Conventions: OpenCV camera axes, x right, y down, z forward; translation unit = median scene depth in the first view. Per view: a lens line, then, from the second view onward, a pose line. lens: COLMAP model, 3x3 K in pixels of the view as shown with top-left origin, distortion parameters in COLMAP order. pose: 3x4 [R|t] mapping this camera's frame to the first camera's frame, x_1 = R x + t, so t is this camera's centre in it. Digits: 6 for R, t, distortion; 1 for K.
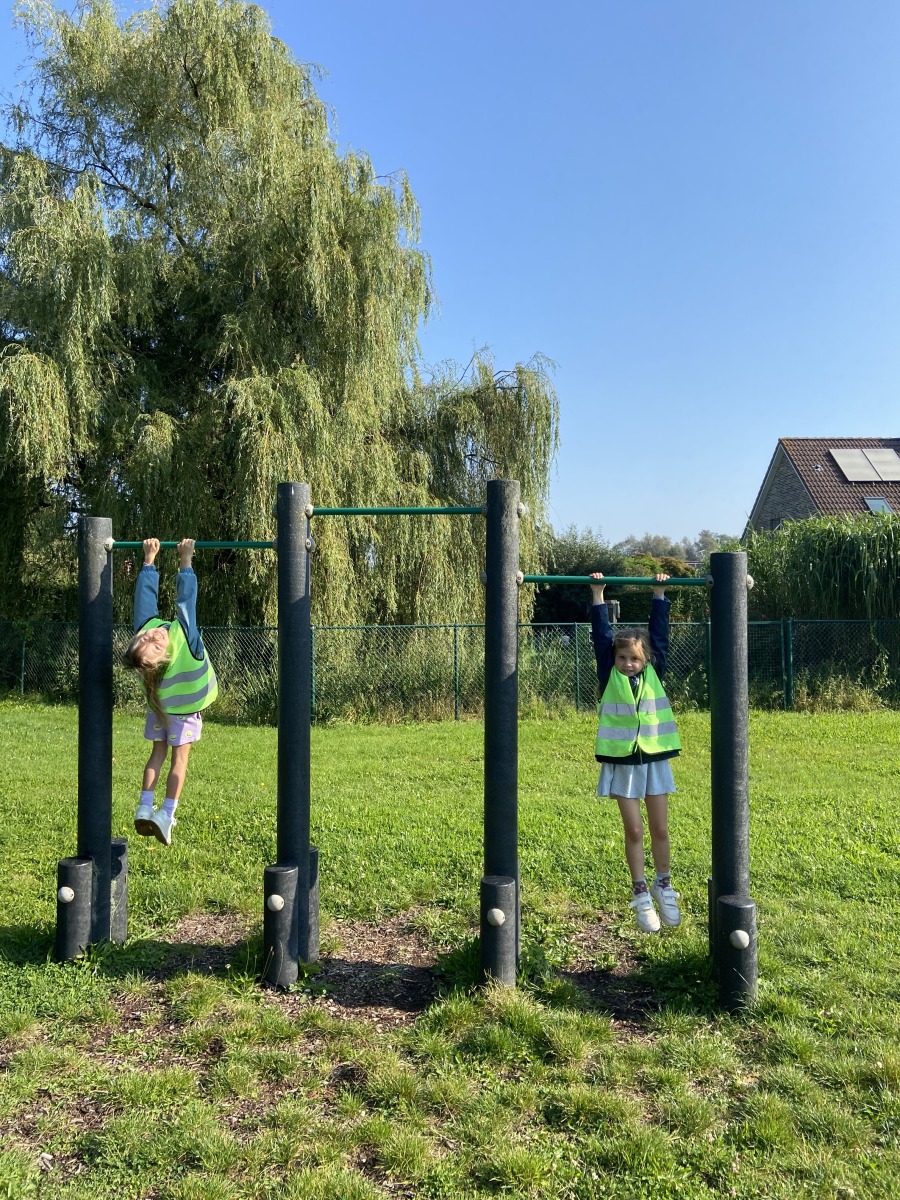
lens RADIAL K [[959.6, 0, 512.4], [0, 959.6, 597.4], [0, 0, 1]] dist [0.120090, -0.194967]
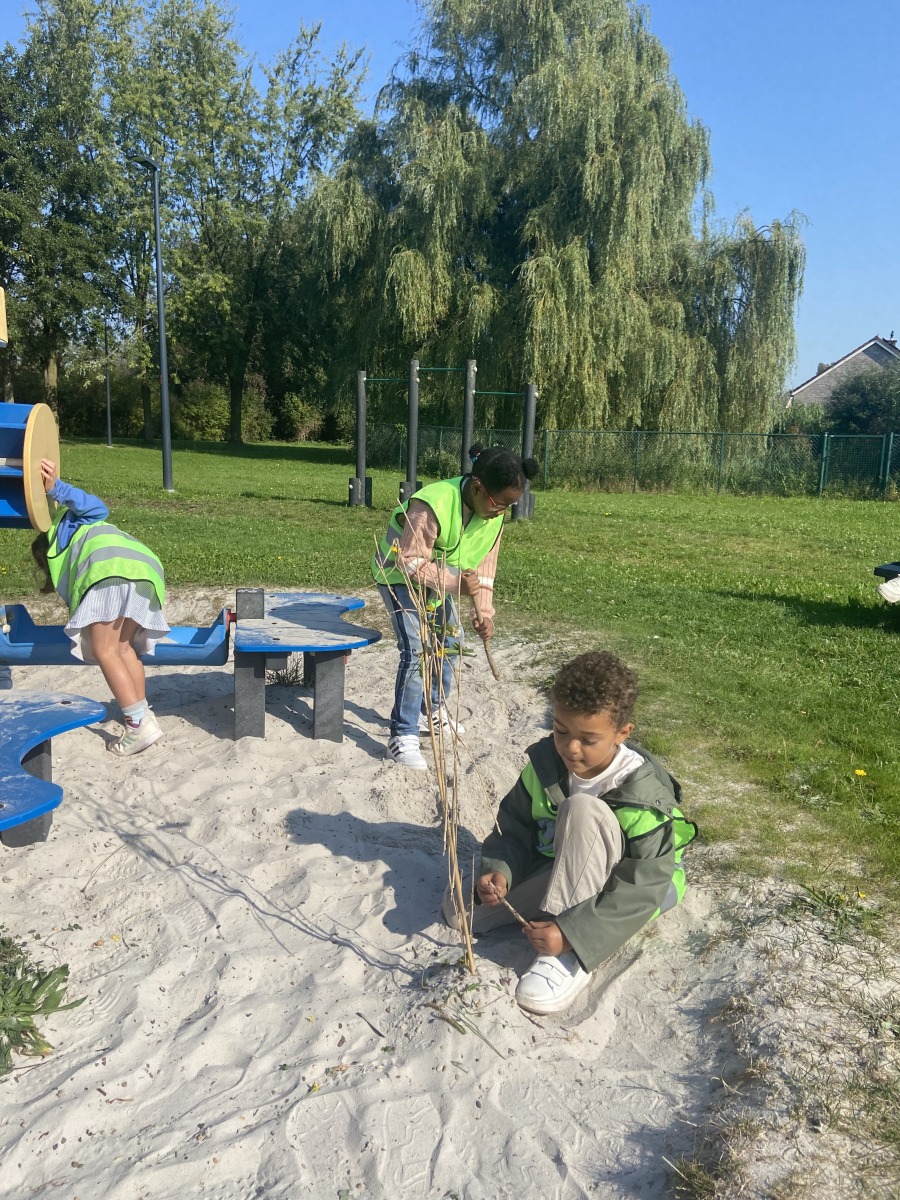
lens RADIAL K [[959.6, 0, 512.4], [0, 959.6, 597.4], [0, 0, 1]] dist [0.120090, -0.194967]
pose [[0.908045, 0.106663, -0.405064, 0.333306], [-0.031432, 0.981660, 0.188032, 0.003686], [0.417691, -0.158010, 0.894744, -0.403611]]
